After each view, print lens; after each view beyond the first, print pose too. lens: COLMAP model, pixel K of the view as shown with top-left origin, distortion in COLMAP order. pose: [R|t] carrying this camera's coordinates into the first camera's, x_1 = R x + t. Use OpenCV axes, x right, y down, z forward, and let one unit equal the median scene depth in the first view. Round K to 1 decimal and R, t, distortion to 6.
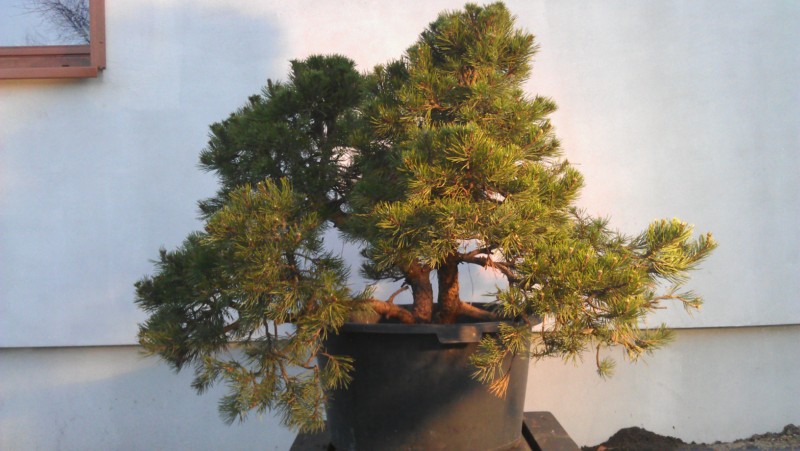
lens RADIAL K [[788.4, 0, 398.5], [0, 788.4, 227.0], [0, 0, 1]] dist [-0.047454, 0.000000]
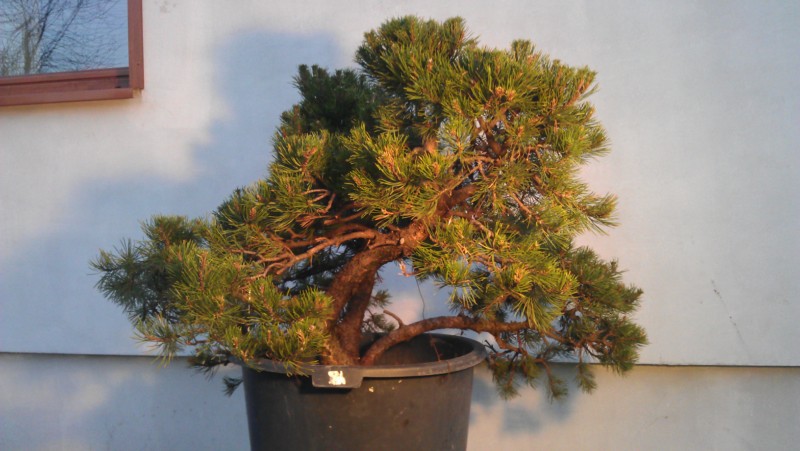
lens RADIAL K [[788.4, 0, 399.3], [0, 788.4, 228.3], [0, 0, 1]] dist [-0.047454, 0.000000]
pose [[0.965132, 0.004641, -0.261722, 0.216562], [-0.004997, 0.999987, -0.000693, -0.017953], [0.261716, 0.001977, 0.965143, 0.083654]]
